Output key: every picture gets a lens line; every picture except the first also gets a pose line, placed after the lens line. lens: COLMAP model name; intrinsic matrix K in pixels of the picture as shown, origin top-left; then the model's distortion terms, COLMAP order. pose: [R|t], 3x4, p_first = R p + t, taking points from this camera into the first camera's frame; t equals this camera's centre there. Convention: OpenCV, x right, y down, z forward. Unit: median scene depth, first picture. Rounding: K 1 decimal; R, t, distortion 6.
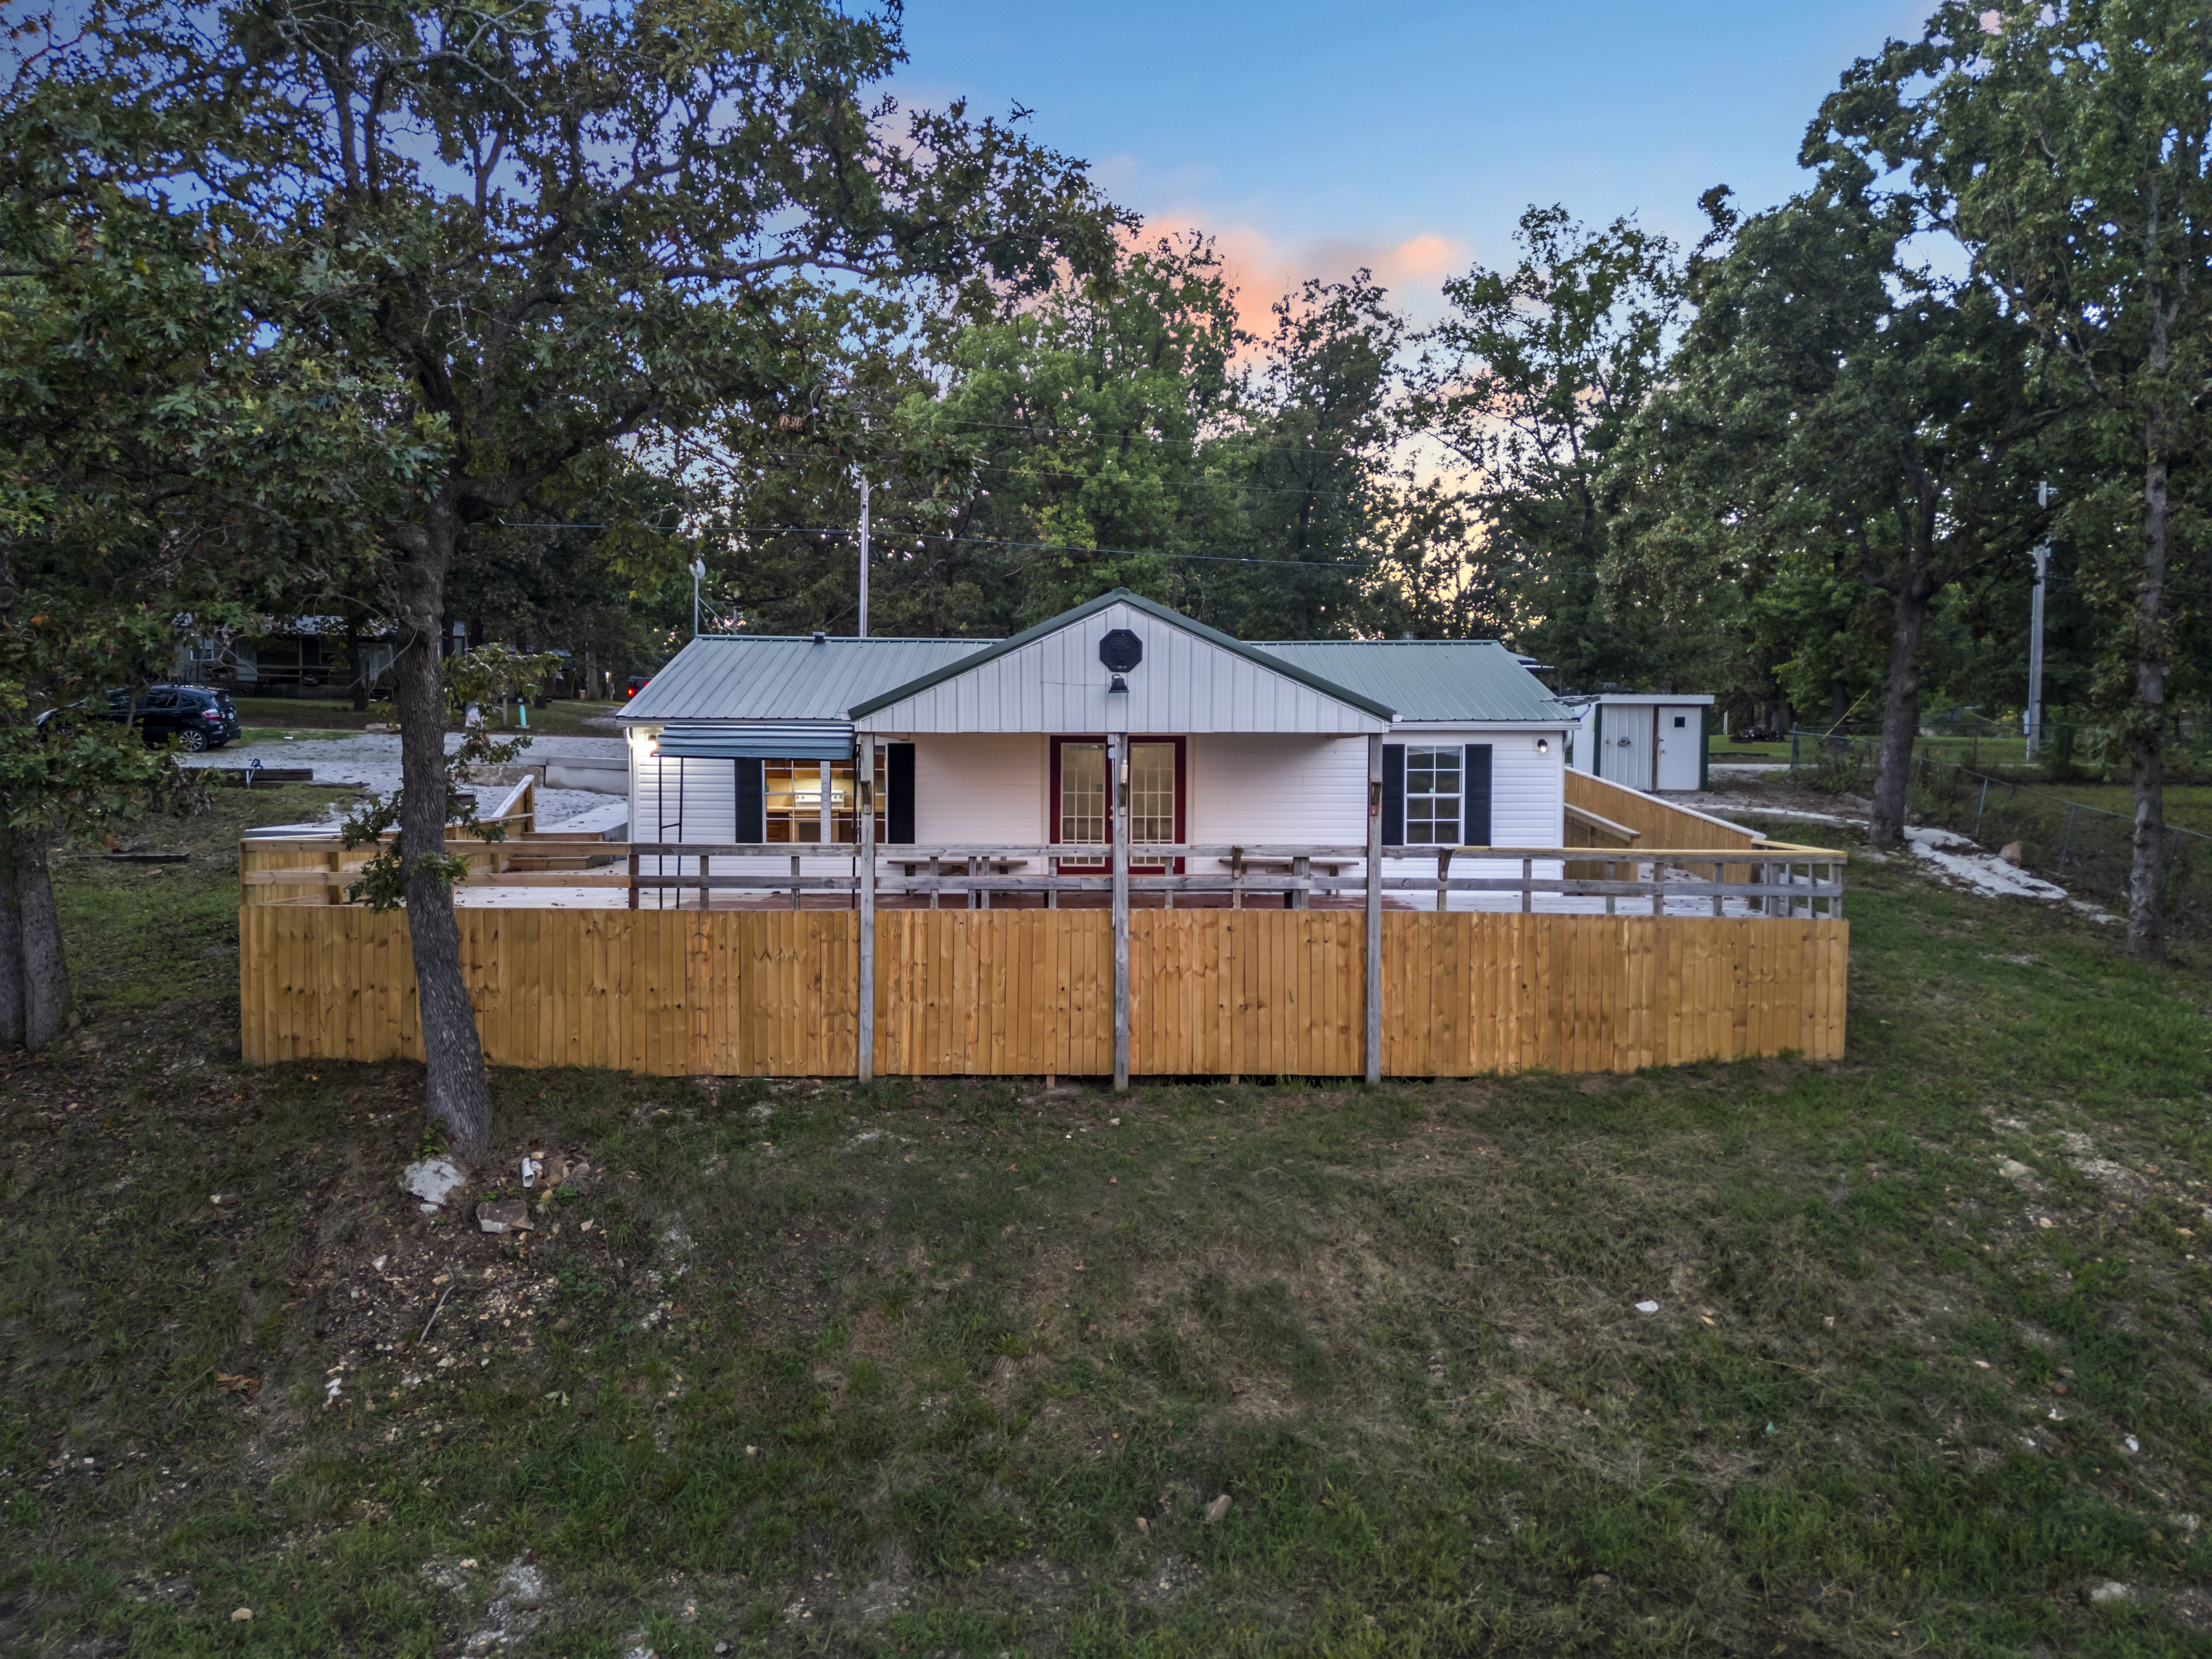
lens RADIAL K [[1541.5, 0, 1101.3], [0, 1541.5, 794.6], [0, 0, 1]] dist [0.063164, -0.052446]
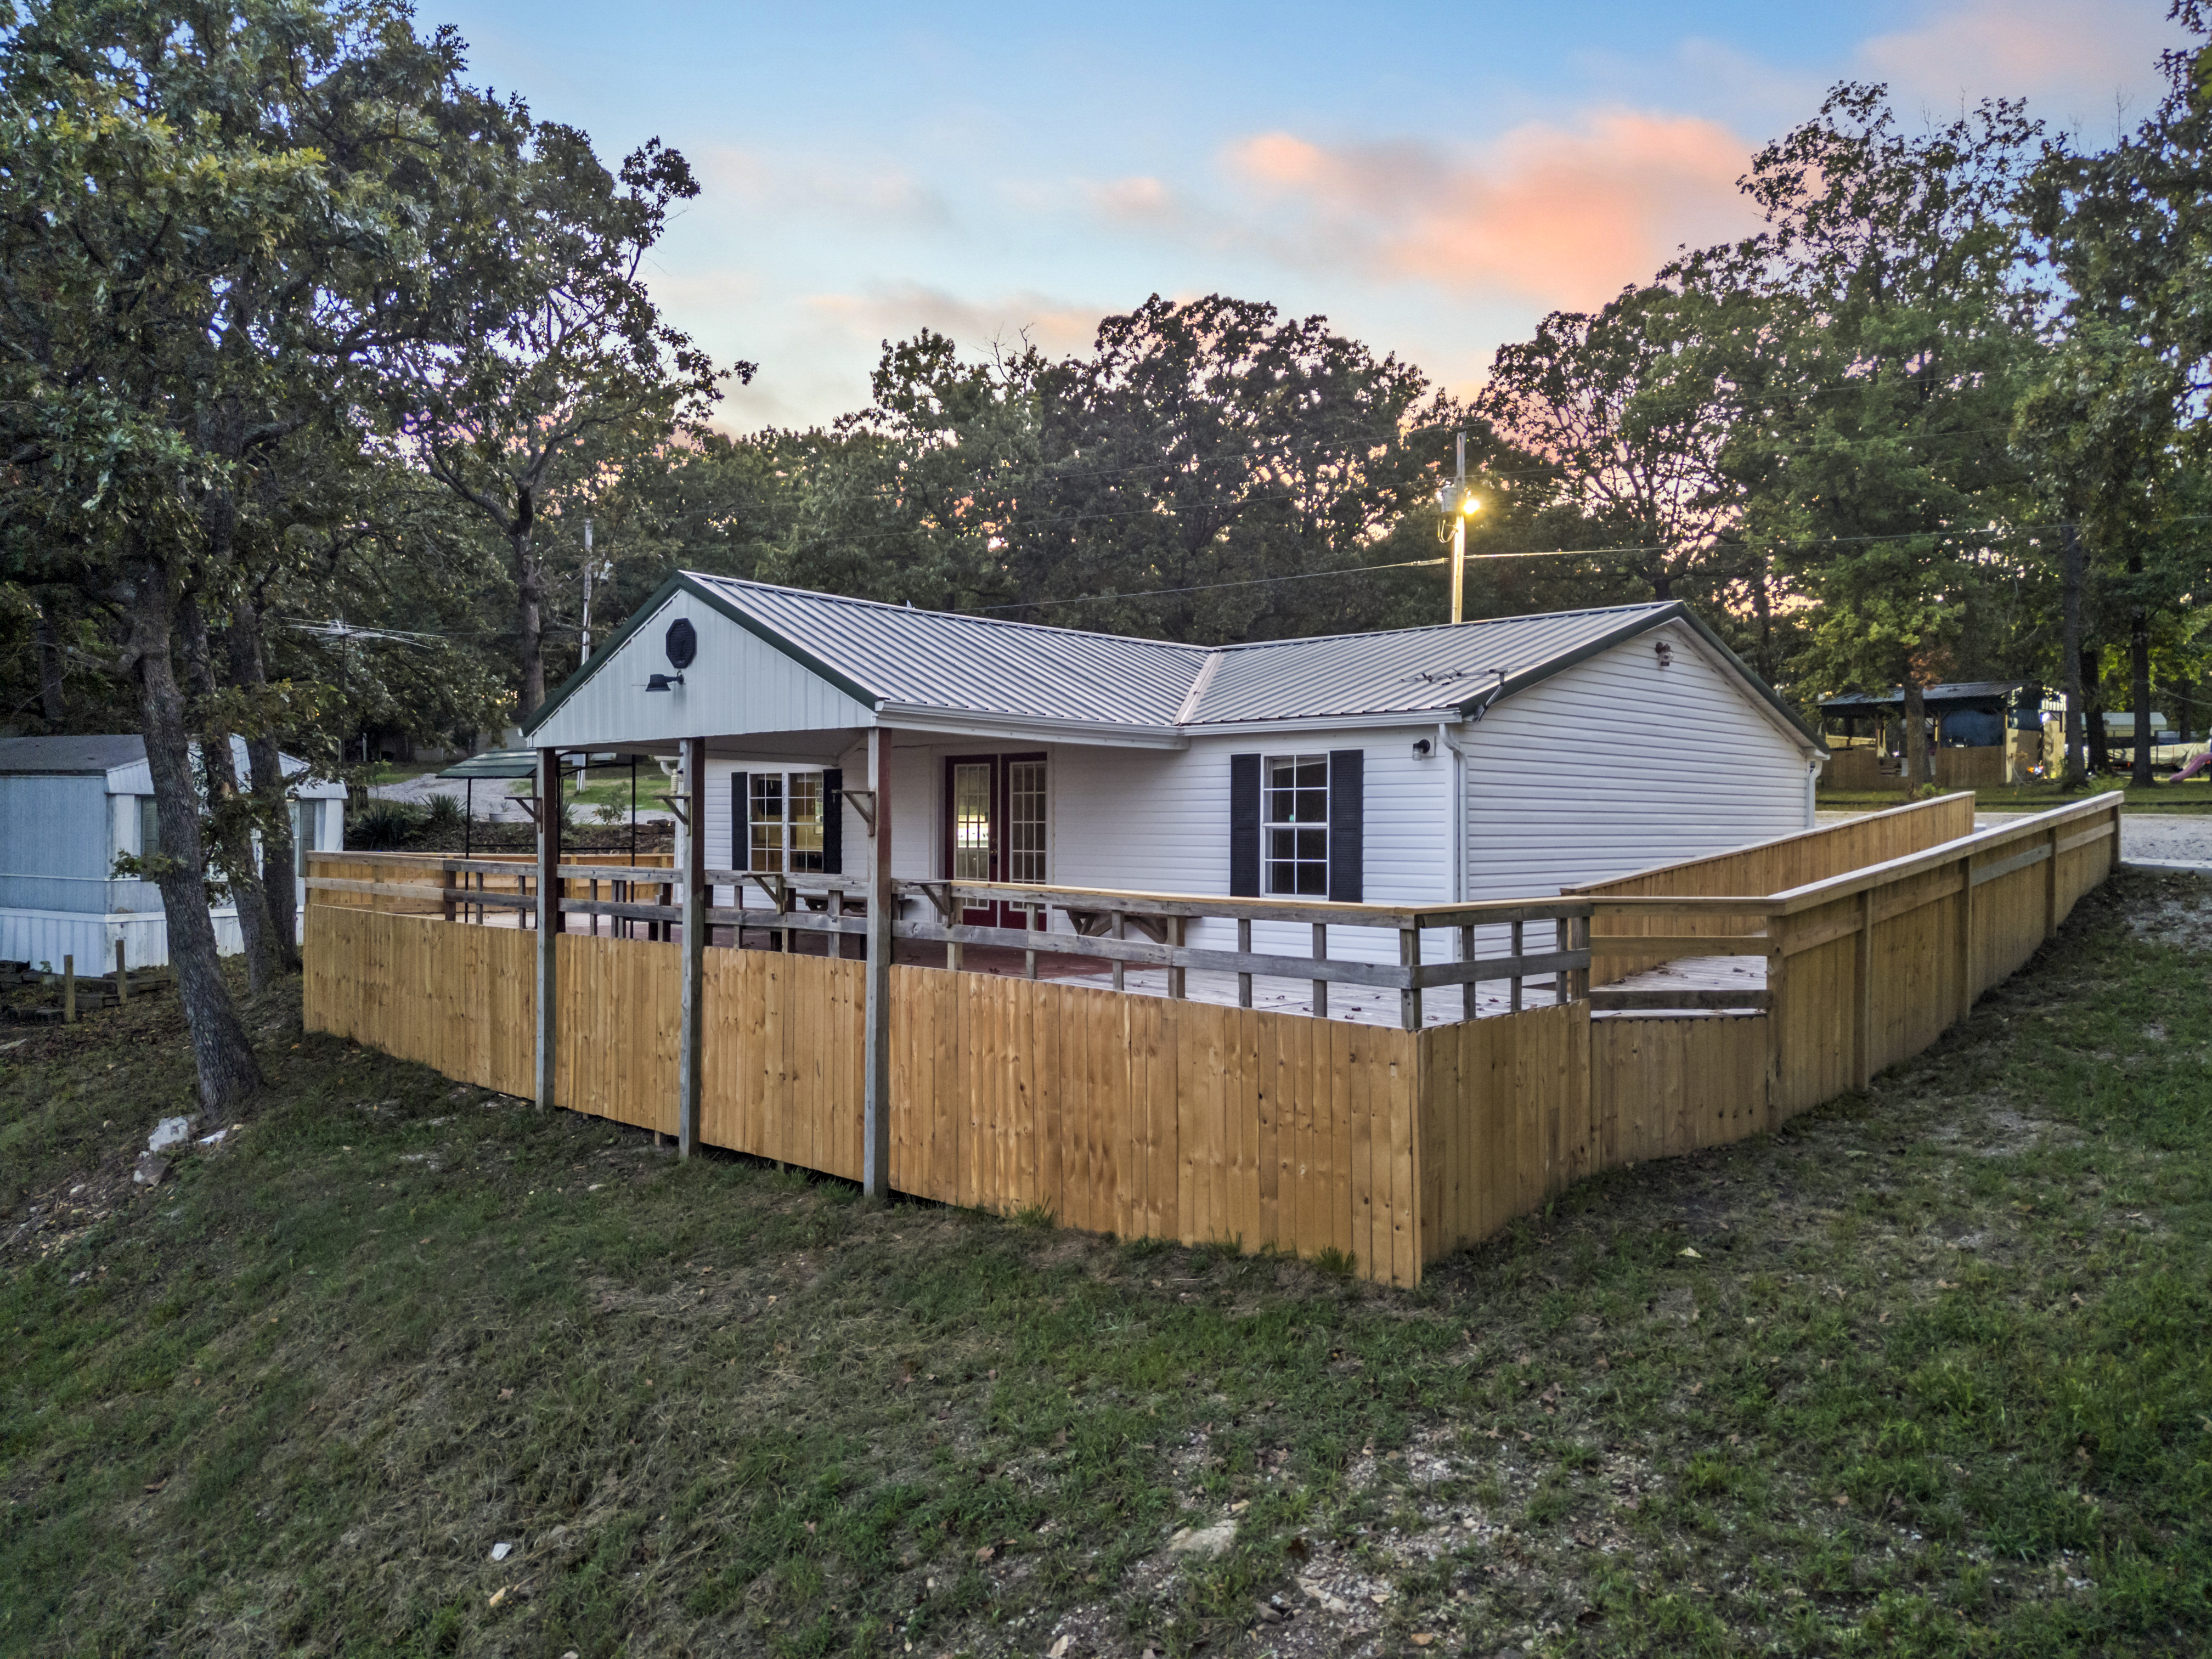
lens RADIAL K [[1553.0, 0, 1104.7], [0, 1553.0, 820.5], [0, 0, 1]] dist [0.063690, -0.054066]
pose [[0.725726, -0.000828, -0.687983, 0.784040], [-0.025409, 0.999285, -0.028006, 0.024670], [0.687515, 0.037806, 0.725186, 0.532376]]
